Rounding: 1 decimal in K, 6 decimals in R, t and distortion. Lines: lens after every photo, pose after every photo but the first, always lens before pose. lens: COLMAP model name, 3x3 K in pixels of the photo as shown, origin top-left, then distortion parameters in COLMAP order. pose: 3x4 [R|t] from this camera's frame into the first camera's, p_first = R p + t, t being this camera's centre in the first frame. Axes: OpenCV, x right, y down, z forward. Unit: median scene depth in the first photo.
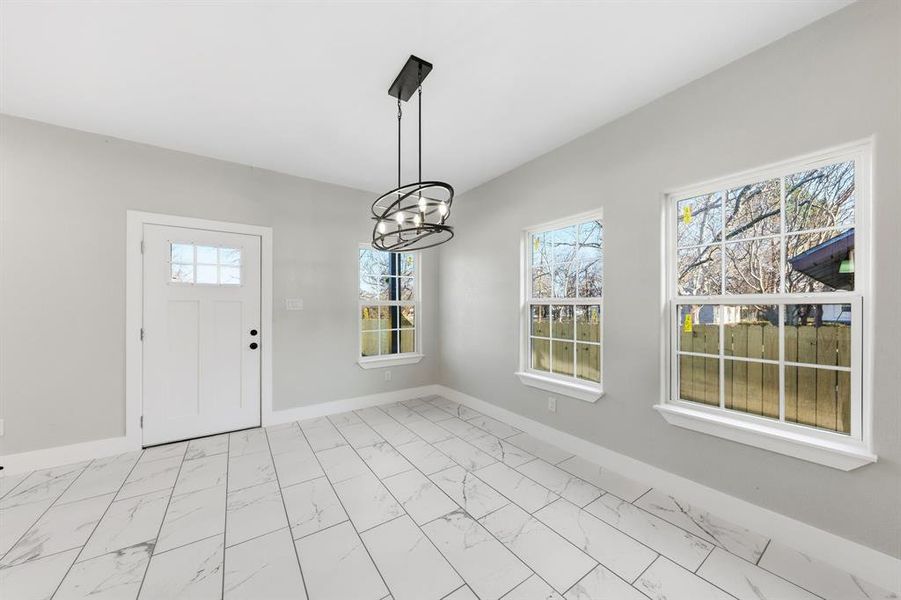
lens RADIAL K [[313.0, 0, 461.9], [0, 313.0, 308.2], [0, 0, 1]] dist [-0.005699, 0.000134]
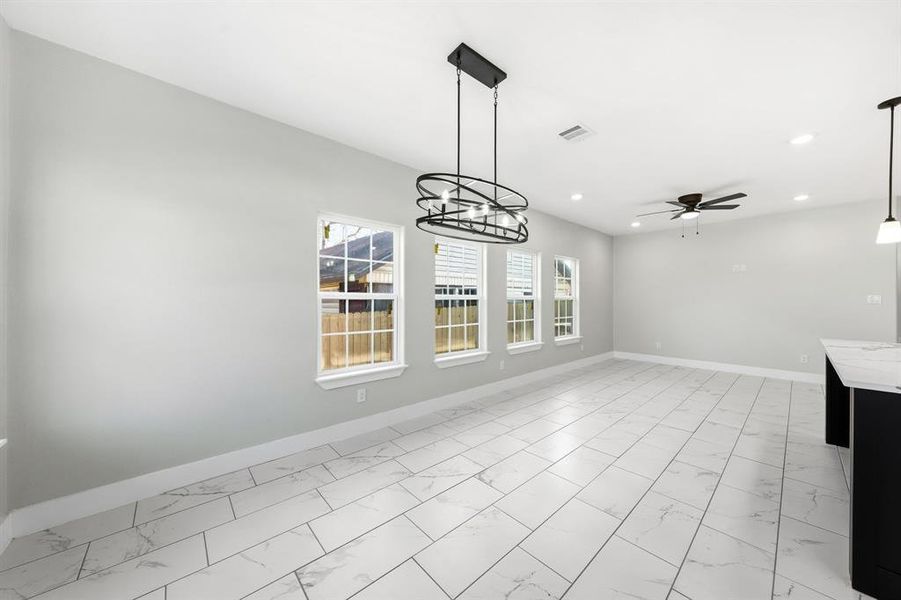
lens RADIAL K [[313.0, 0, 448.7], [0, 313.0, 300.4], [0, 0, 1]] dist [-0.005699, 0.000134]
pose [[-0.097717, 0.000703, 0.995214, -0.769198], [0.005064, 0.999987, -0.000210, -0.006614], [-0.995201, 0.005019, -0.097719, 0.808456]]
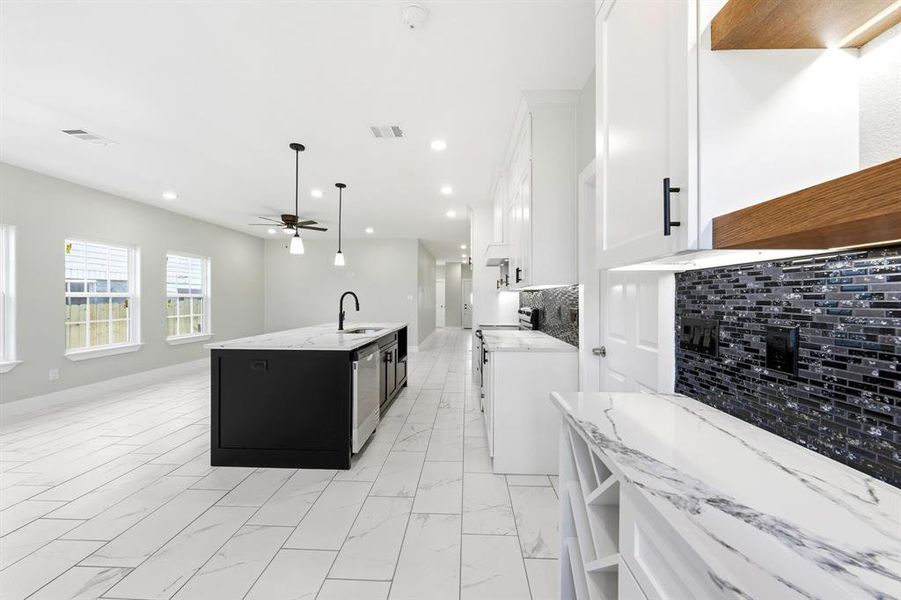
lens RADIAL K [[313.0, 0, 454.4], [0, 313.0, 297.1], [0, 0, 1]] dist [-0.005699, 0.000134]
pose [[-0.789806, 0.003077, 0.613349, -1.344299], [0.003657, 0.999993, -0.000308, -0.001672], [-0.613345, 0.002000, -0.789812, 0.410918]]
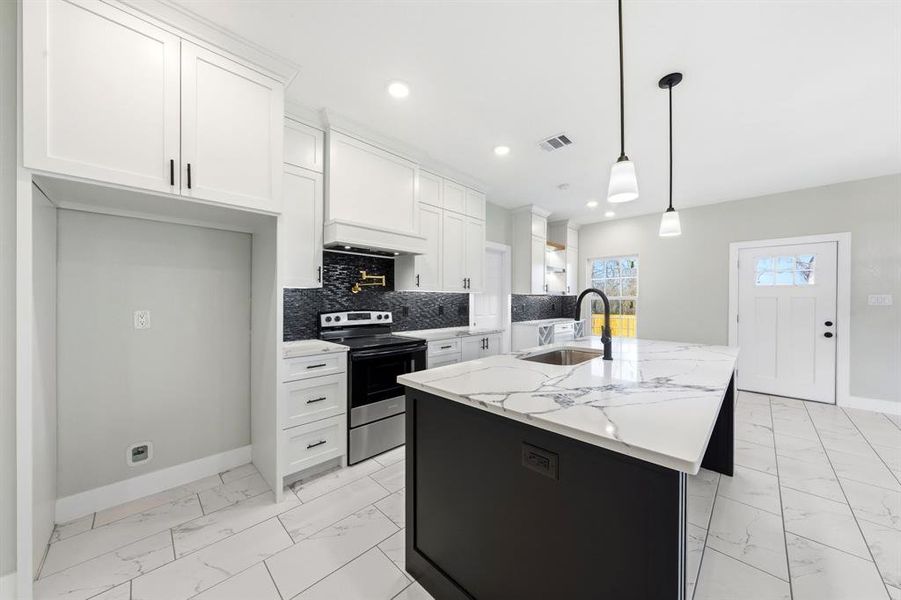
lens RADIAL K [[313.0, 0, 447.7], [0, 313.0, 300.7], [0, 0, 1]] dist [-0.005699, 0.000134]
pose [[0.156049, 0.001649, -0.987748, 0.303993], [-0.009884, 0.999951, 0.000108, 0.005424], [0.987700, 0.009746, 0.156058, -0.686094]]
